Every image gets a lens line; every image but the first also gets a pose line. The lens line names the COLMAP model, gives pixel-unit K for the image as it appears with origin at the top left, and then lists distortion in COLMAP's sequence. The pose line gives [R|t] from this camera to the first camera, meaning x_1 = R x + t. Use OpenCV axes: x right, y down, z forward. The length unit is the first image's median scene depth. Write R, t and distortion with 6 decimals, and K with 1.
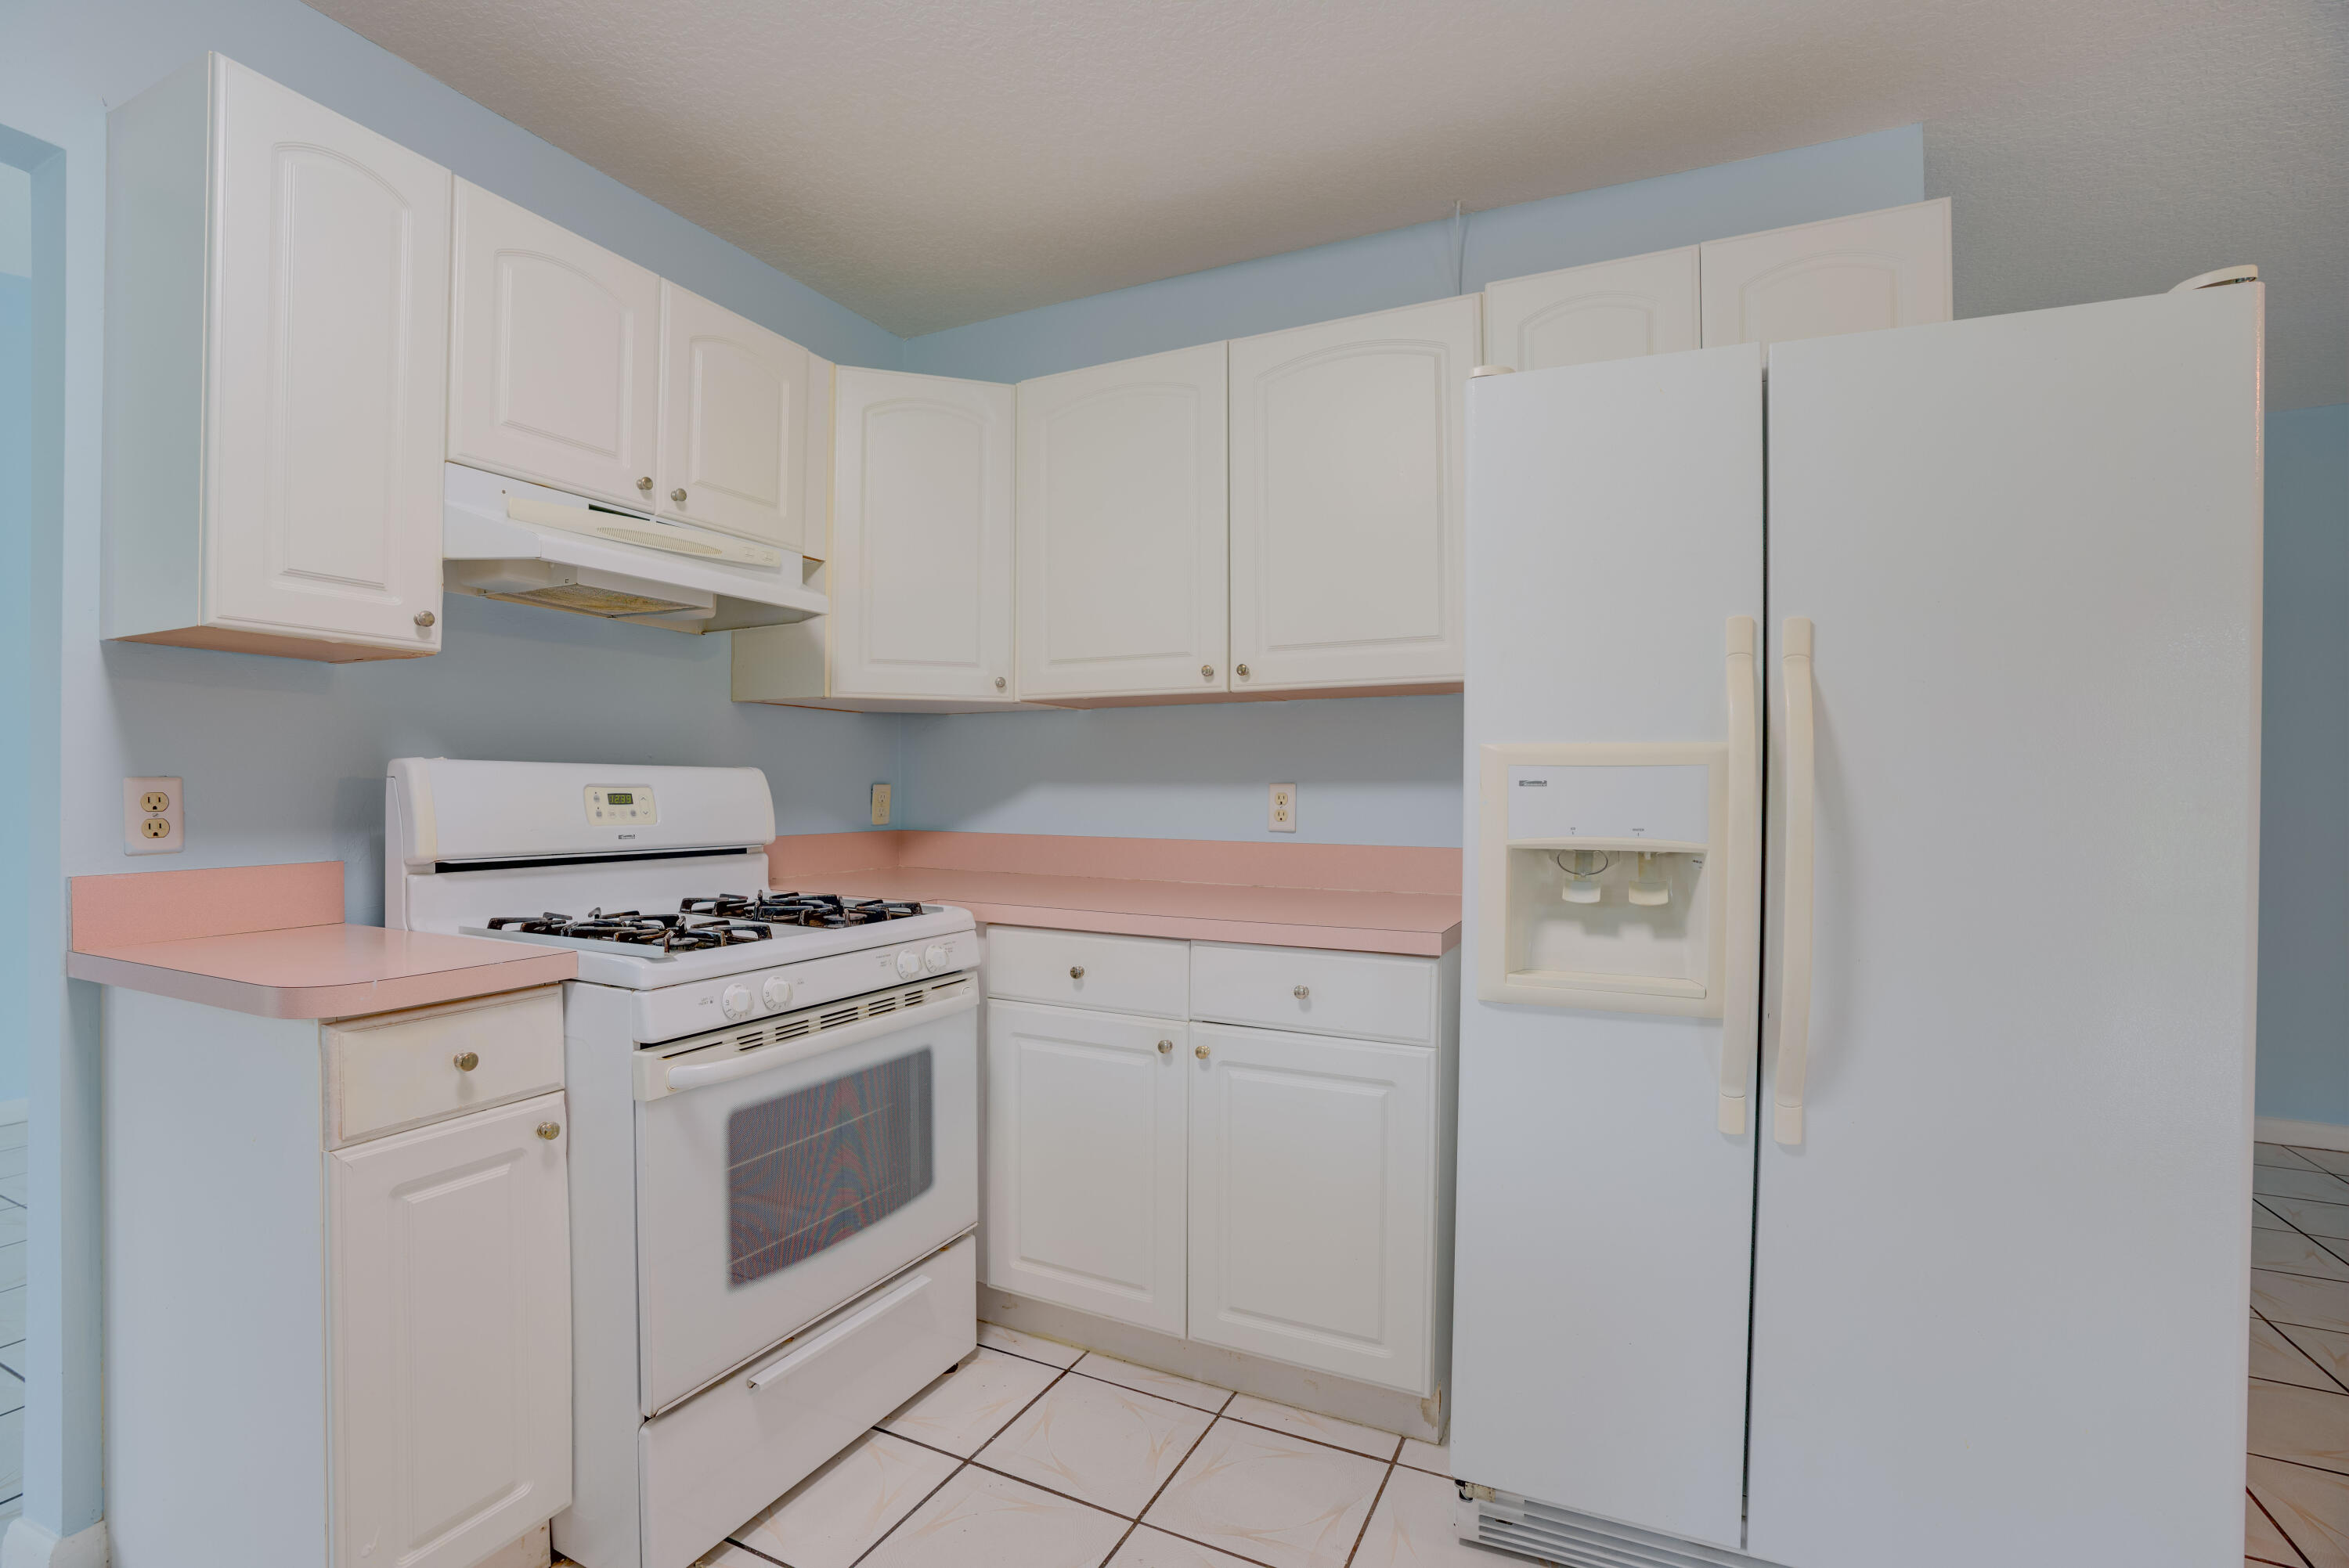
lens RADIAL K [[1058.1, 0, 1166.0], [0, 1058.1, 791.2], [0, 0, 1]] dist [-0.082922, 0.032278]
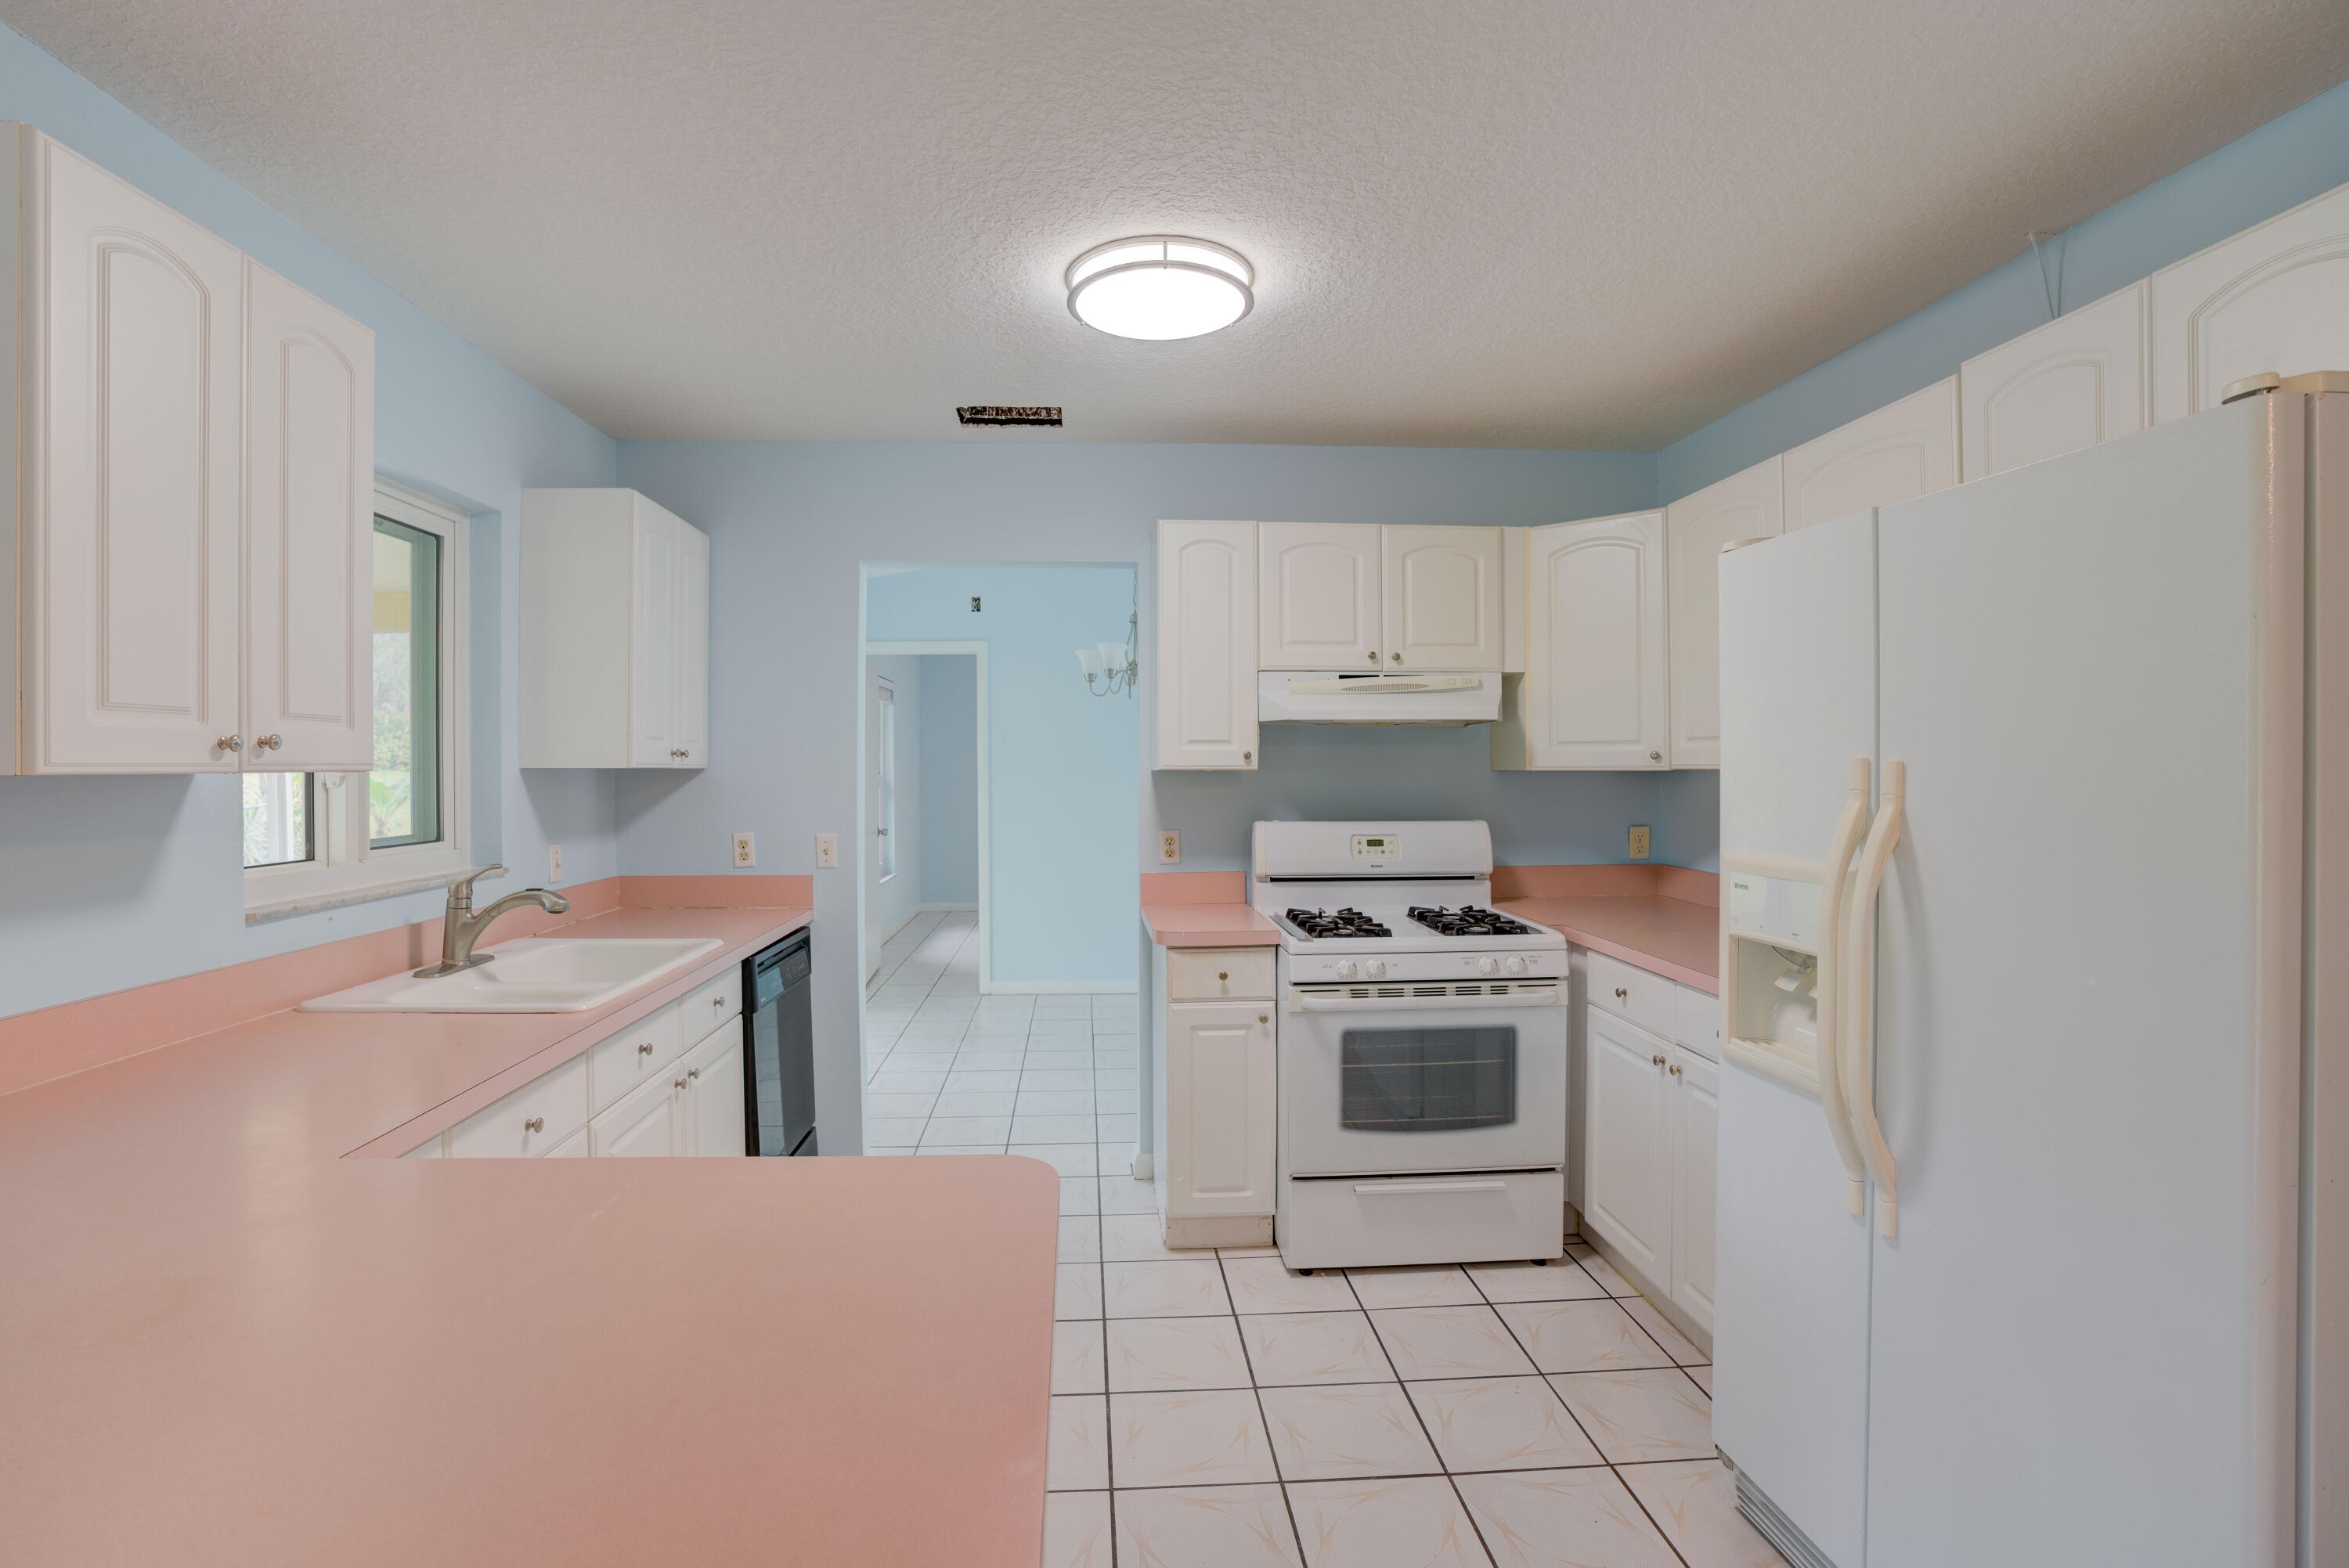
lens RADIAL K [[1089.9, 0, 1161.7], [0, 1089.9, 774.4], [0, 0, 1]] dist [-0.066568, 0.023012]
pose [[0.500997, -0.001304, -0.865448, 0.869778], [0.003905, 0.999992, 0.000754, -0.113165], [0.865440, -0.003758, 0.500998, -0.177563]]
